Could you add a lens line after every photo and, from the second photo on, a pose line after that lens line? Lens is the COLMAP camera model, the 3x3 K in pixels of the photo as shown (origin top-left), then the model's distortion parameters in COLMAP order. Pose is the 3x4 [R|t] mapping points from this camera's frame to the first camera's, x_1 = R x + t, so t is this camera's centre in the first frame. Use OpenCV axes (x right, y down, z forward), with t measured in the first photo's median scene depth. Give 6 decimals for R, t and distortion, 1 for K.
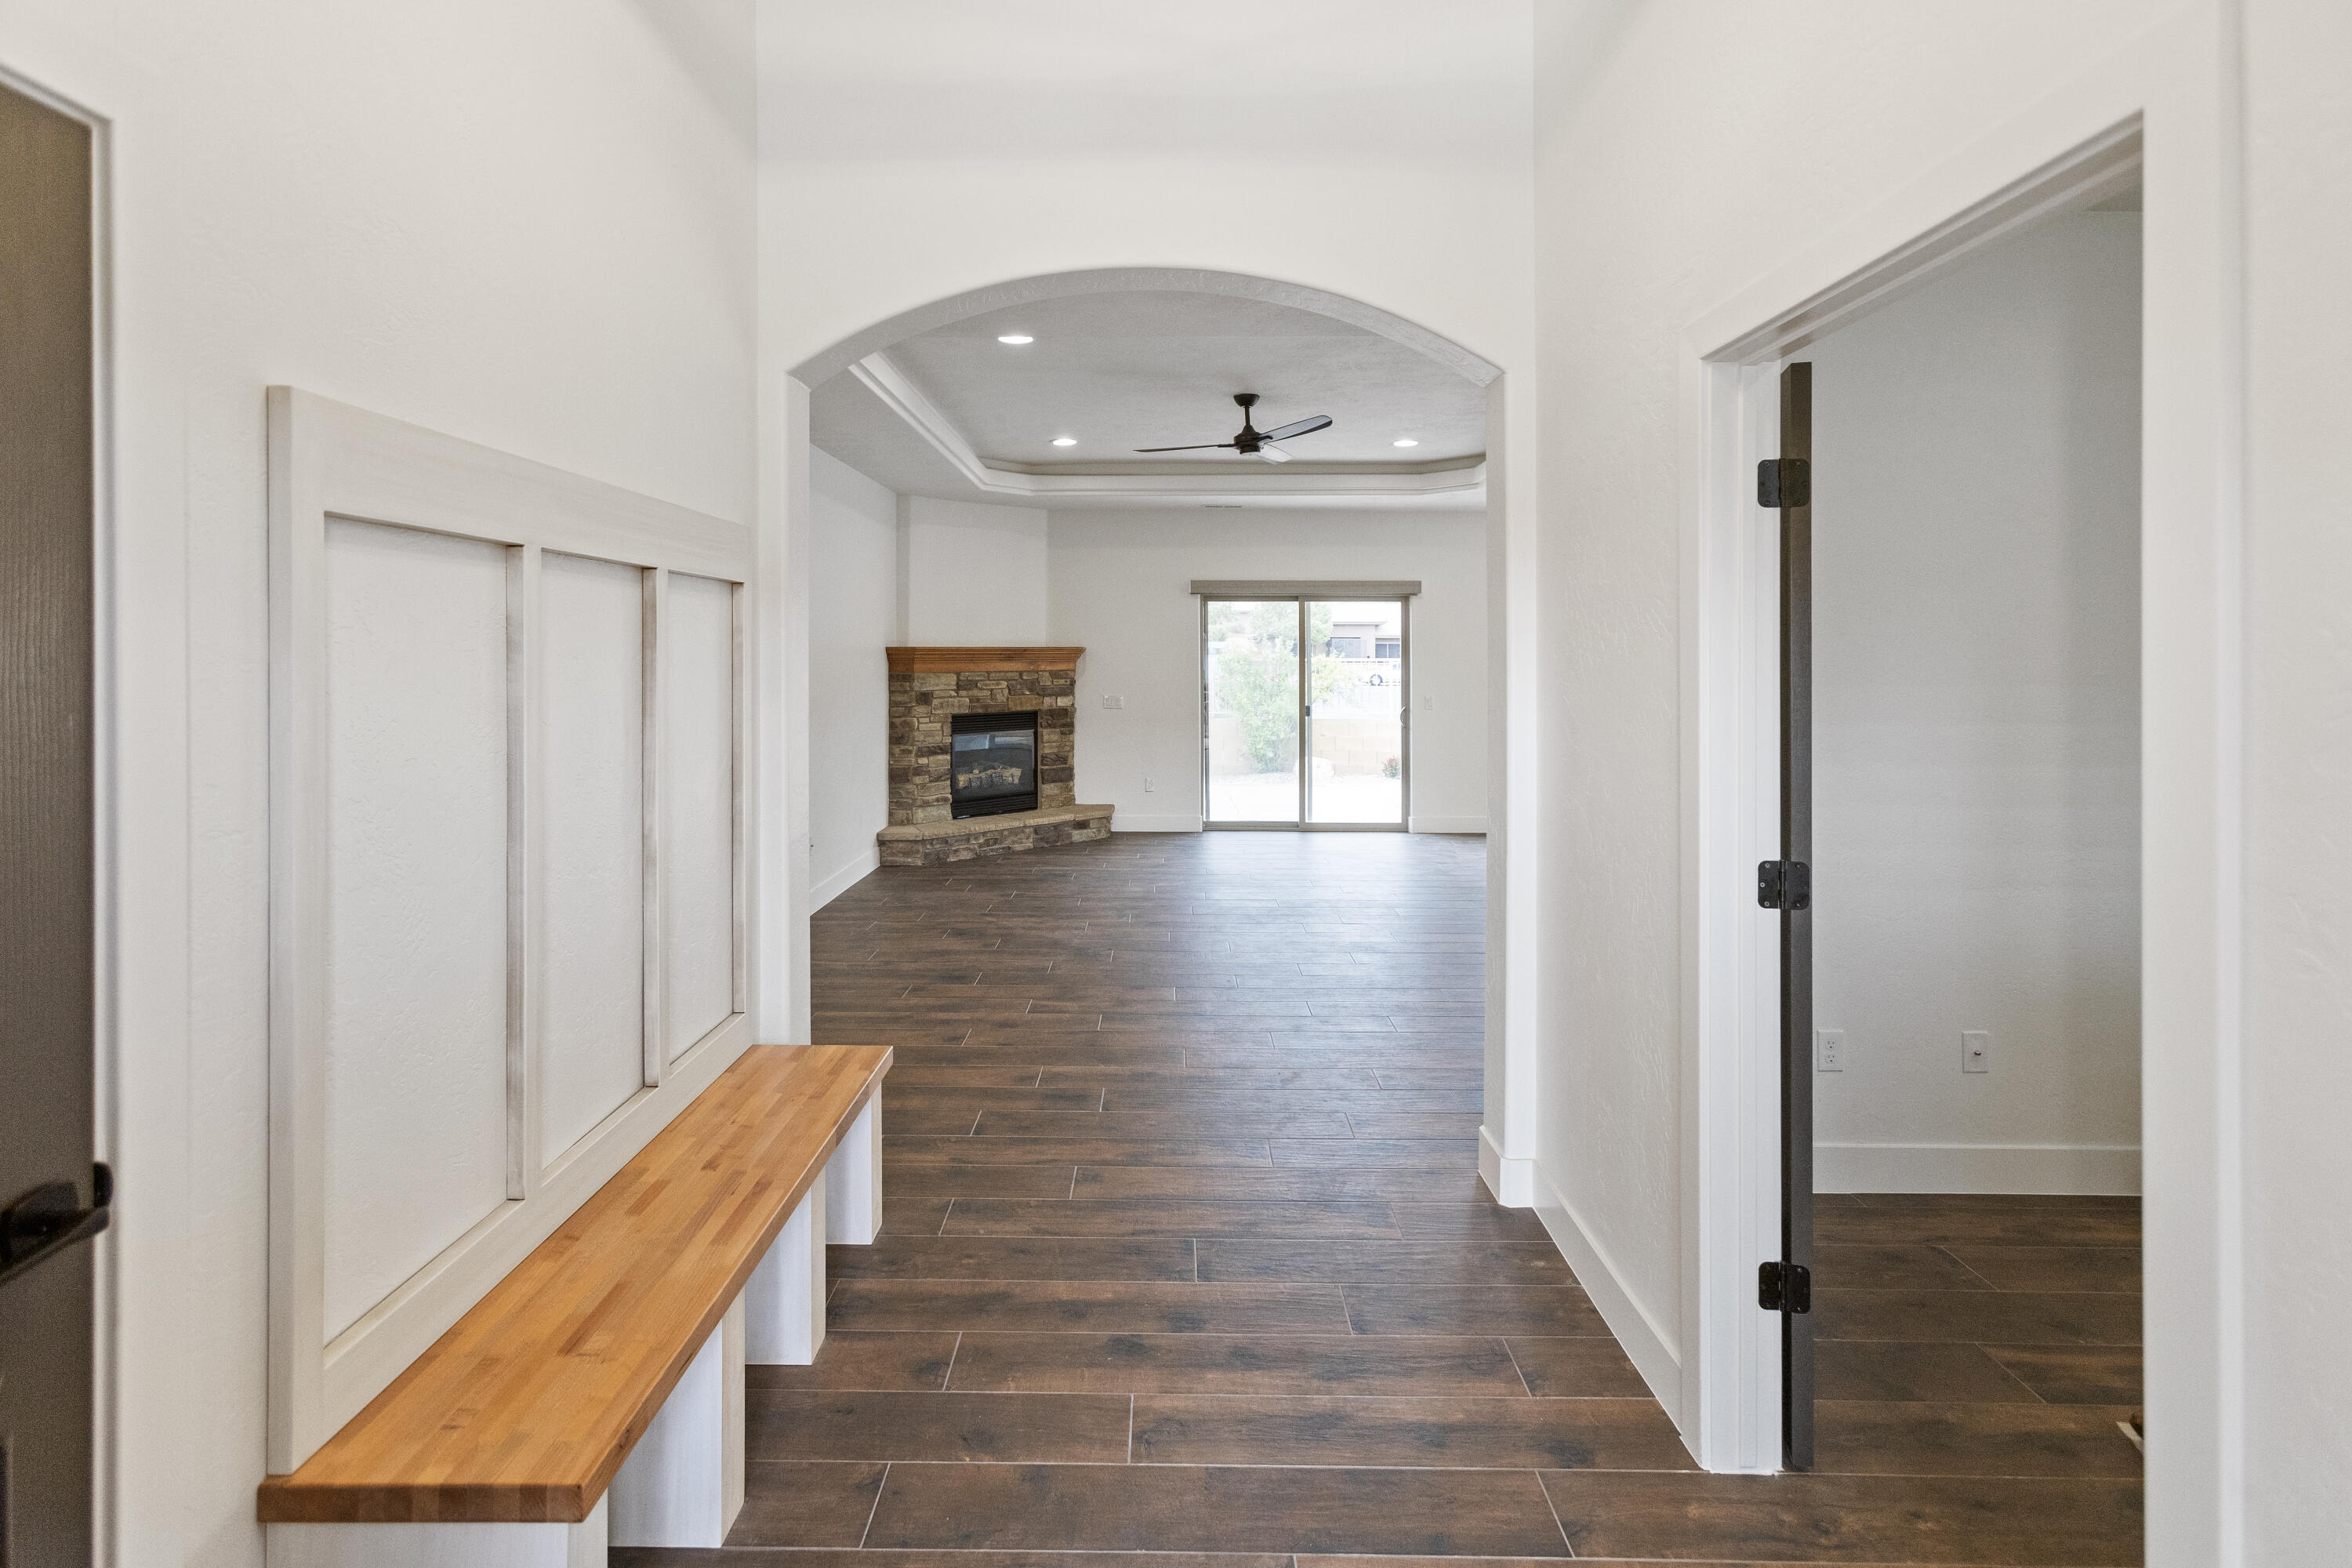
lens RADIAL K [[1105.0, 0, 1178.2], [0, 1105.0, 659.3], [0, 0, 1]] dist [-0.001227, 0.000279]
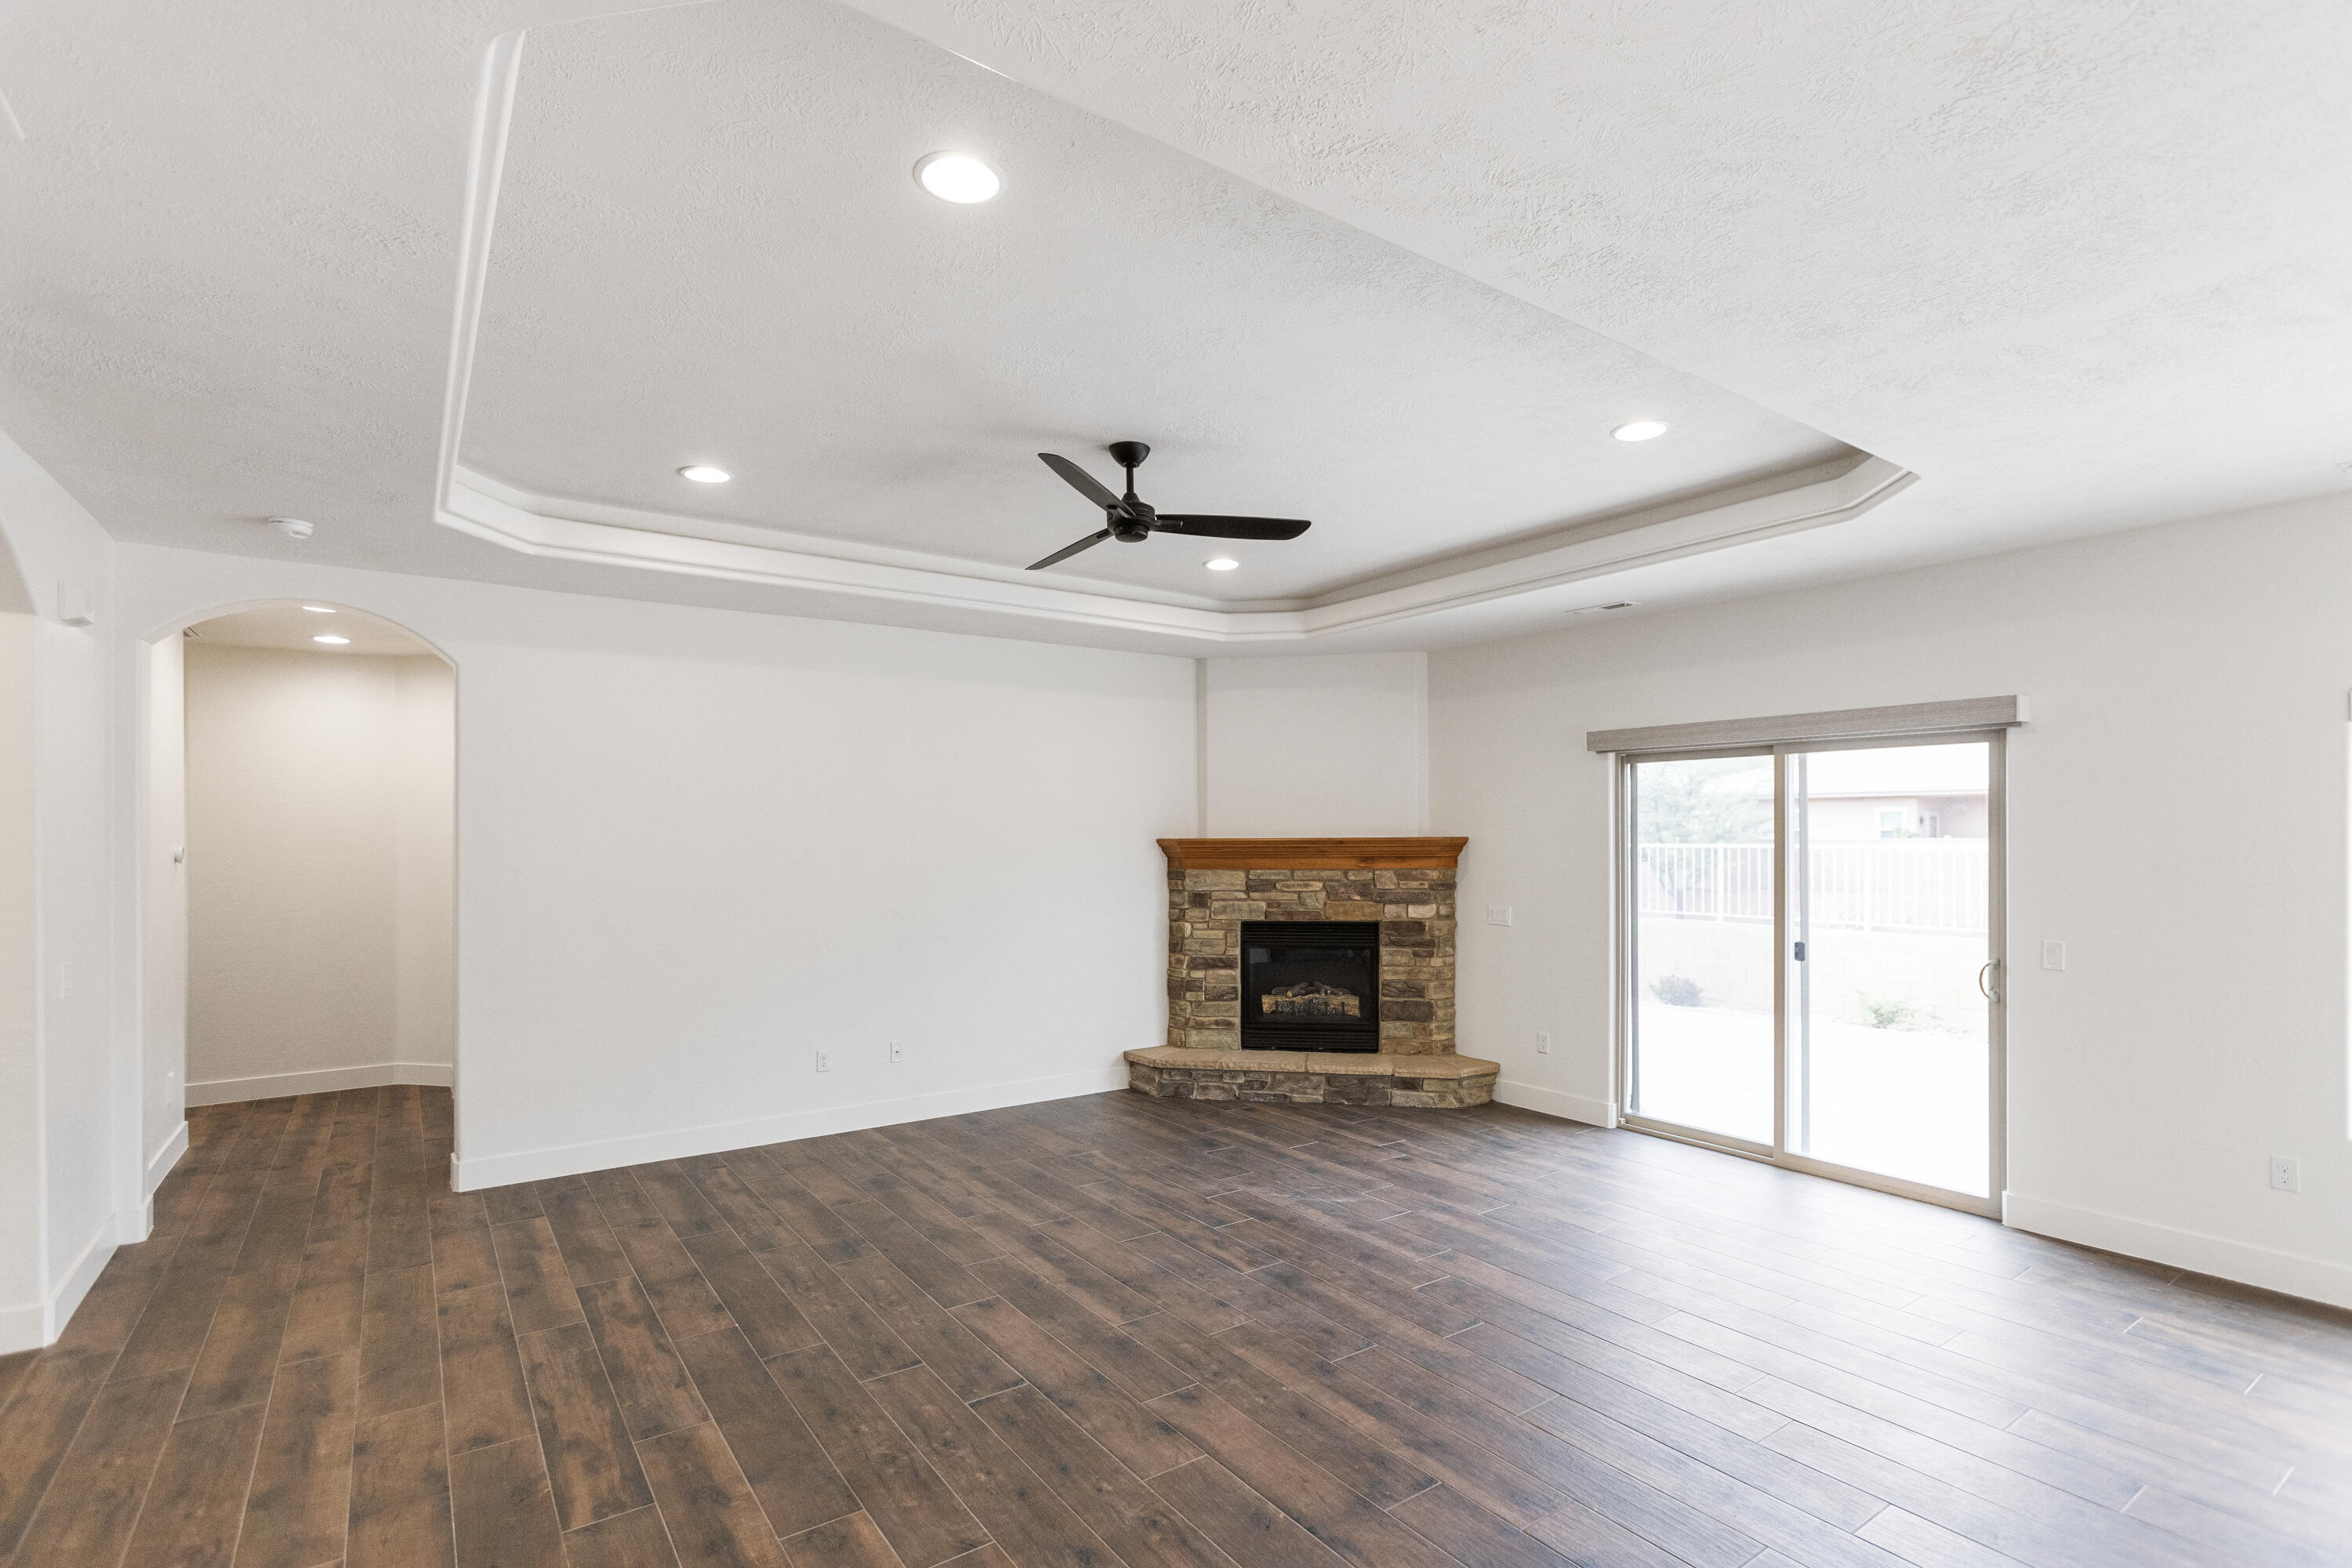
lens RADIAL K [[1125.1, 0, 1200.7], [0, 1125.1, 841.1], [0, 0, 1]] dist [-0.005862, 0.001088]
pose [[0.575418, 0.004359, -0.817848, 0.457693], [0.001878, 0.999976, 0.006651, -0.014796], [0.817857, -0.005363, 0.575396, 0.494344]]
